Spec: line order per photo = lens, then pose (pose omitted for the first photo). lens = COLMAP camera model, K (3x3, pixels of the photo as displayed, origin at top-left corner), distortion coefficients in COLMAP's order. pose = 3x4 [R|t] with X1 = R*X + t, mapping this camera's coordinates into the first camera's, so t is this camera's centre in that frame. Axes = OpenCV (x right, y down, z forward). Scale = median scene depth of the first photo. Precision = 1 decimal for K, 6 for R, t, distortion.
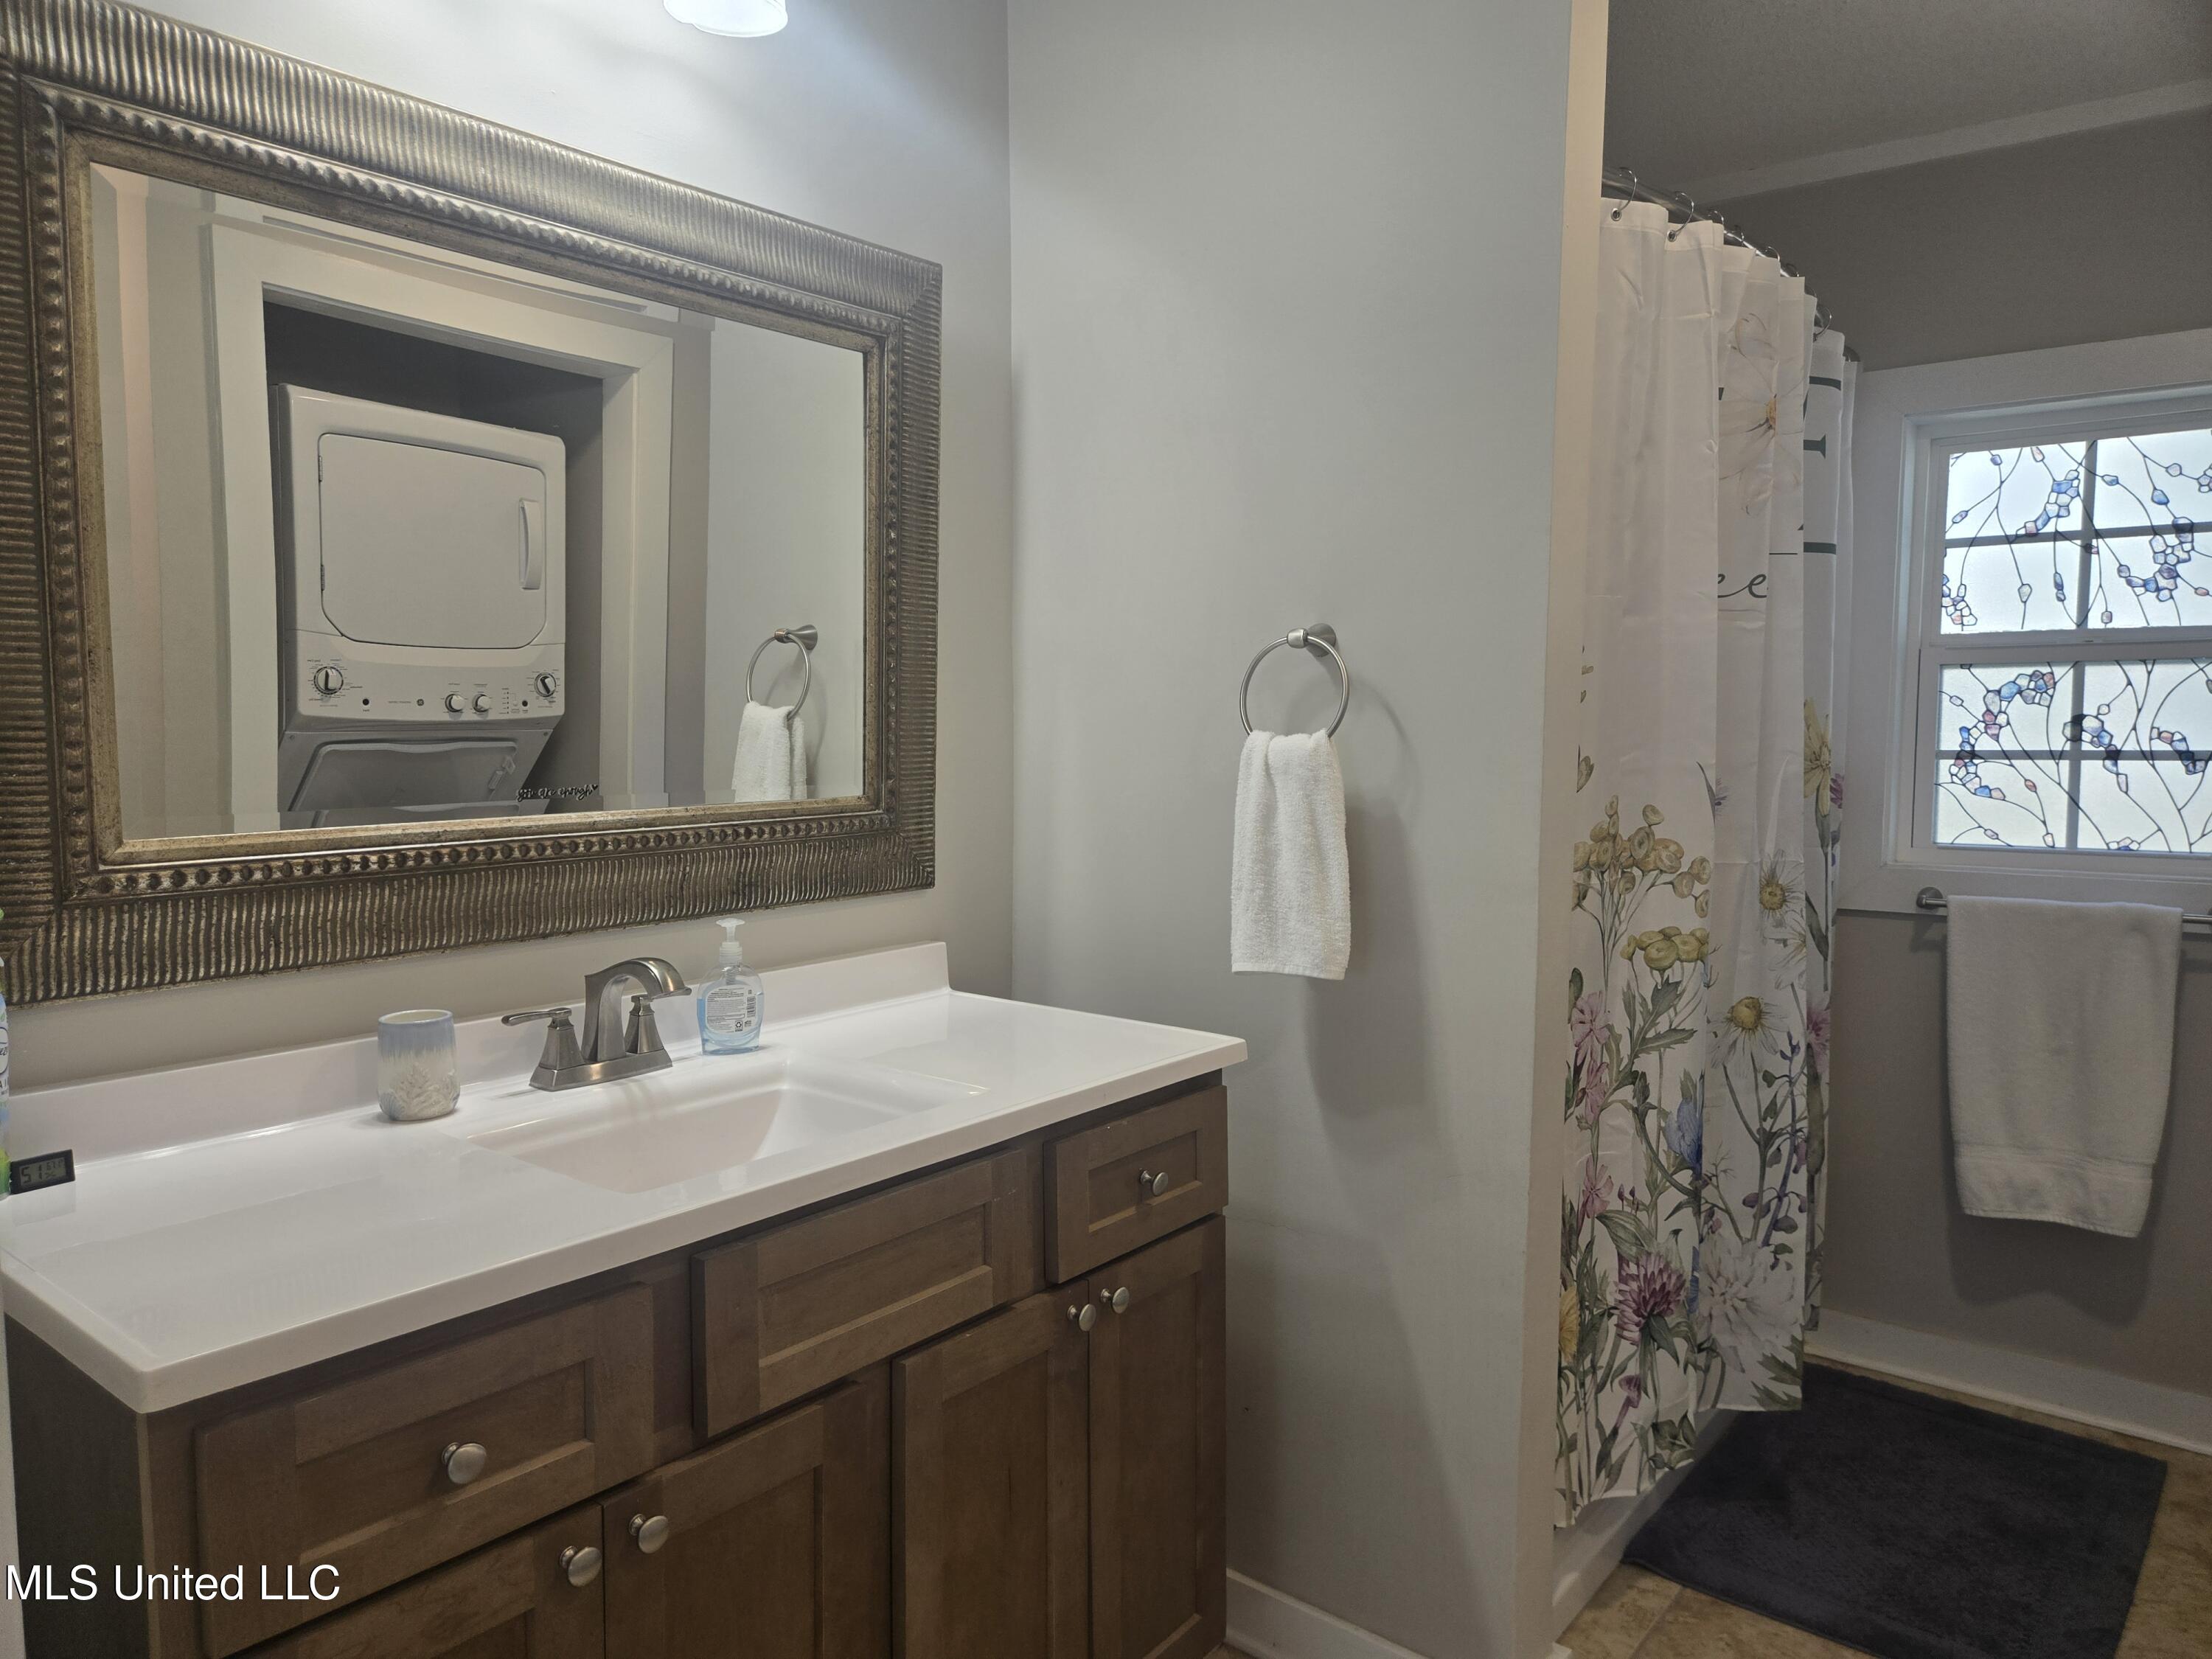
lens RADIAL K [[1474.8, 0, 1111.6], [0, 1474.8, 829.5], [0, 0, 1]] dist [0.071502, -0.064557]
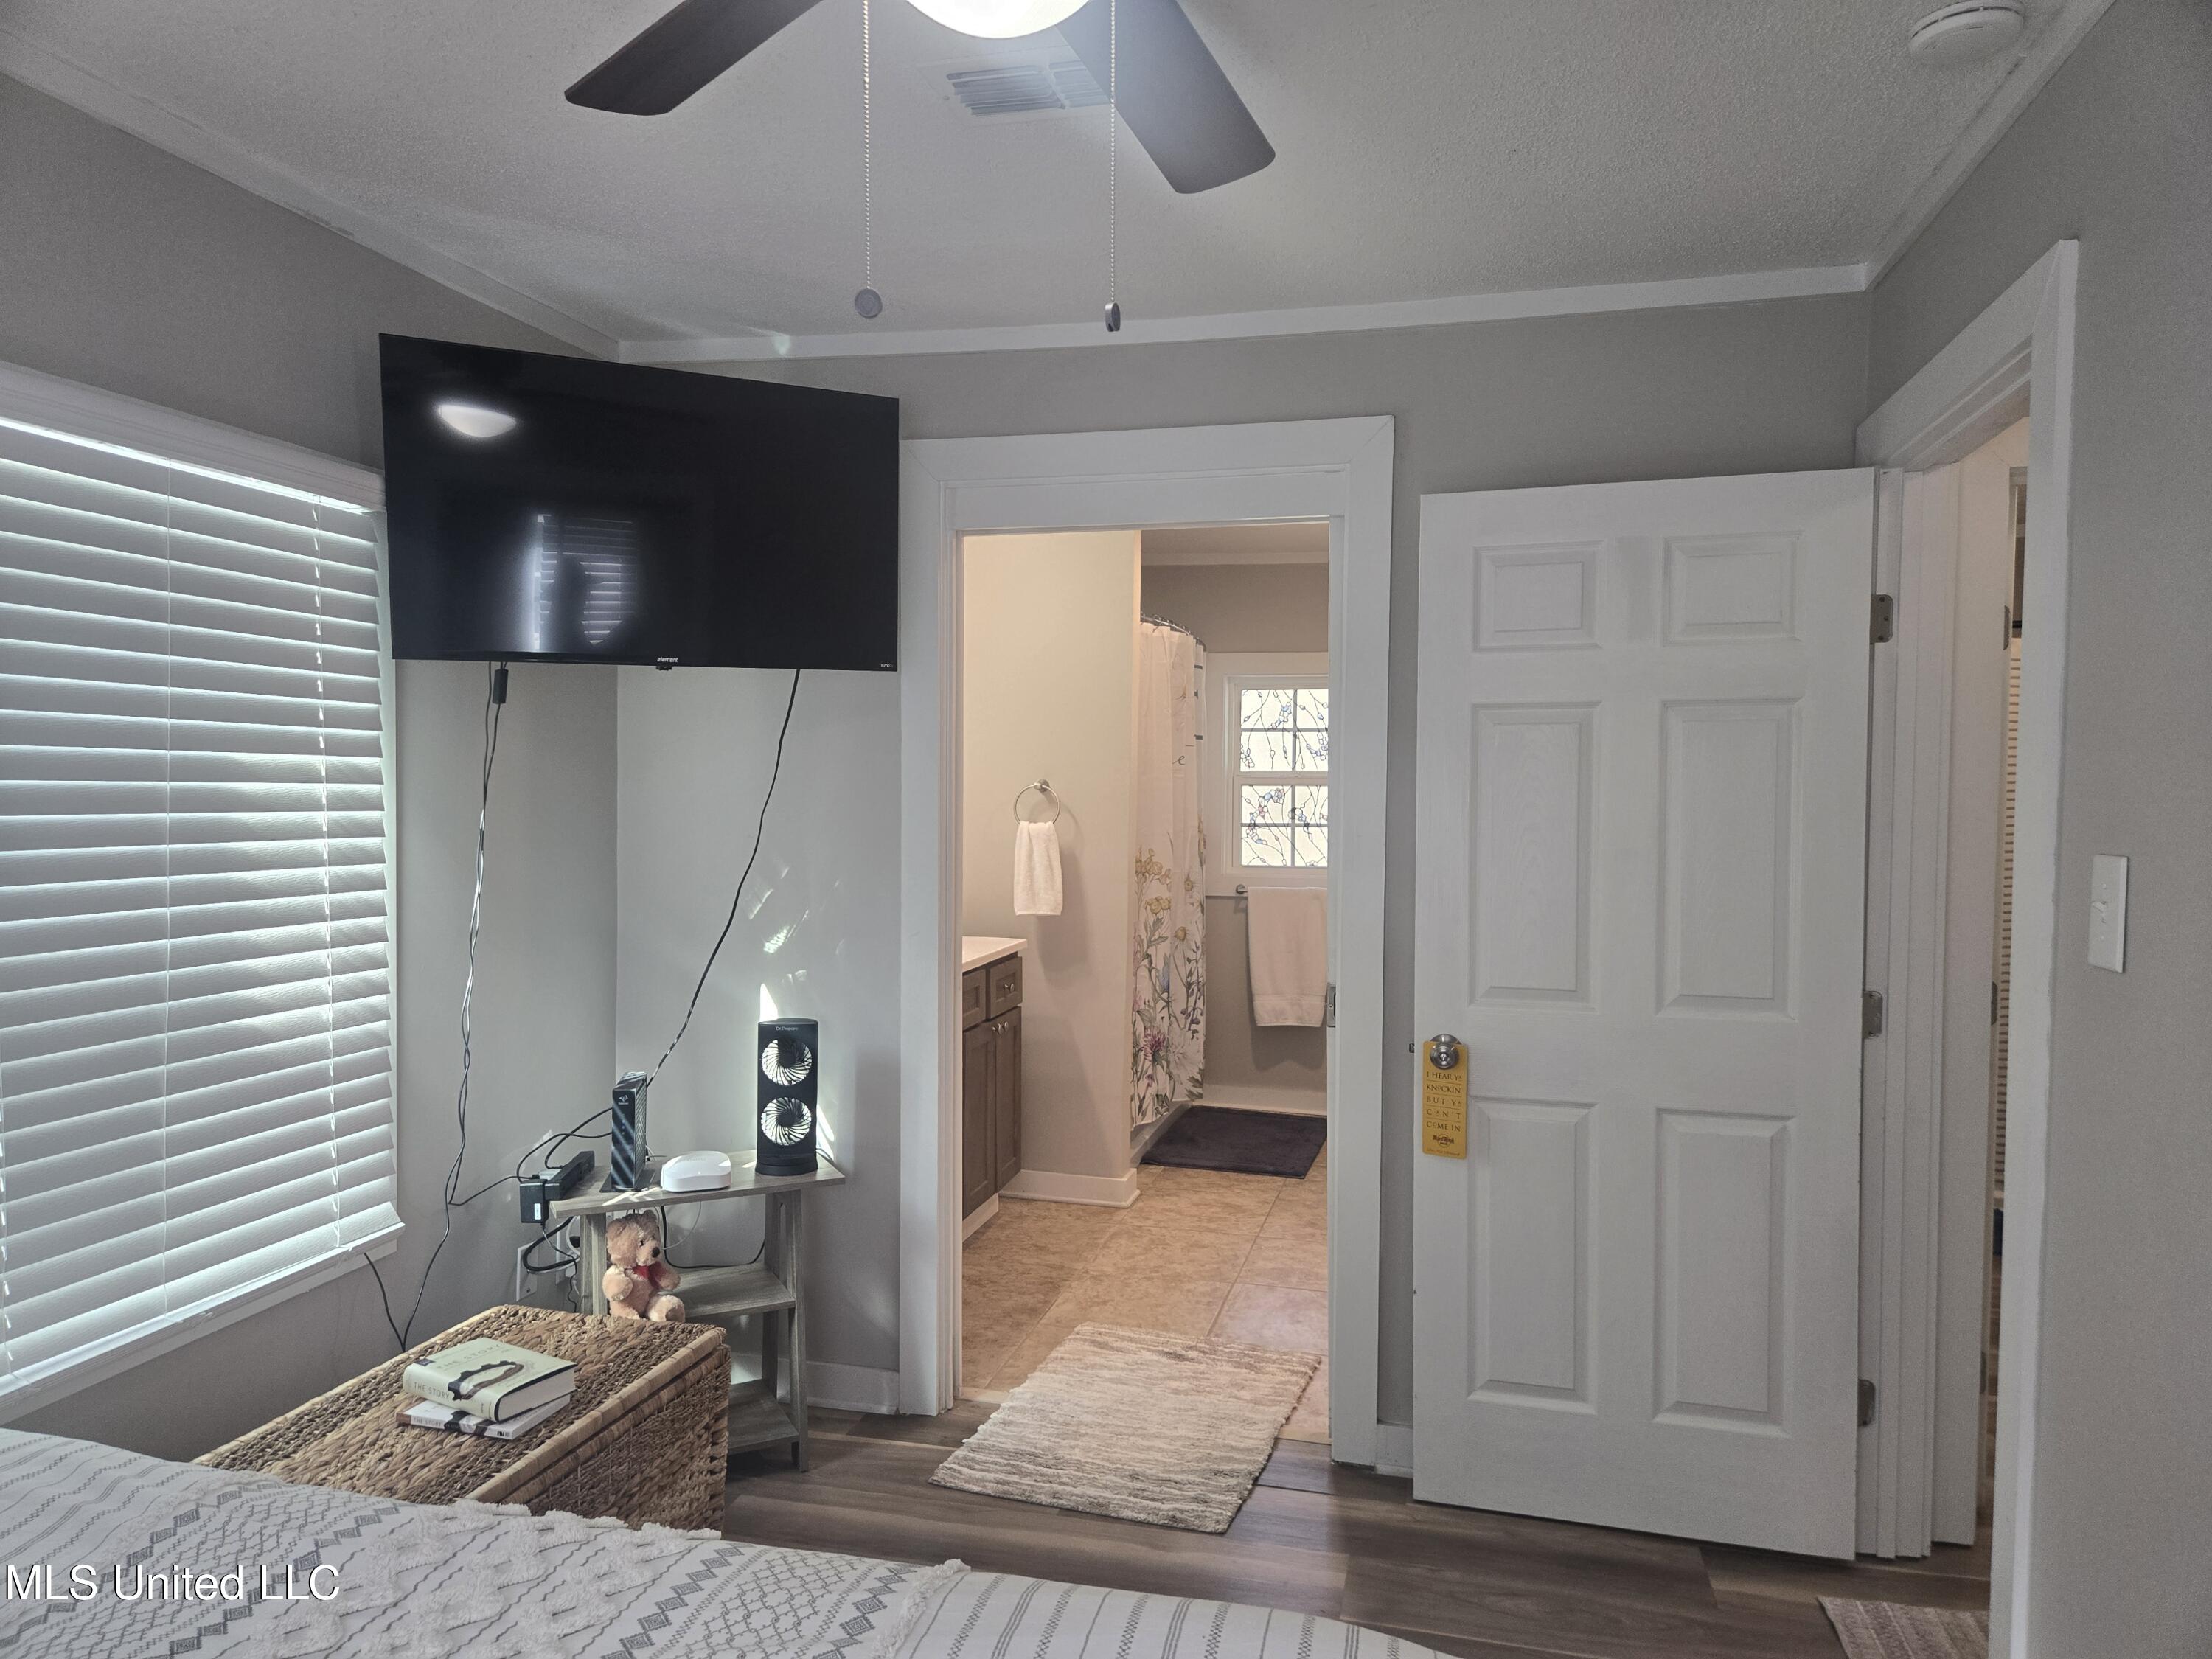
lens RADIAL K [[1474.8, 0, 1095.5], [0, 1474.8, 827.3], [0, 0, 1]] dist [0.071502, -0.064557]
pose [[0.910251, -0.008011, 0.413980, -0.595384], [0.023633, 0.999188, -0.032629, 0.021334], [-0.413383, 0.039484, 0.909701, -0.973172]]
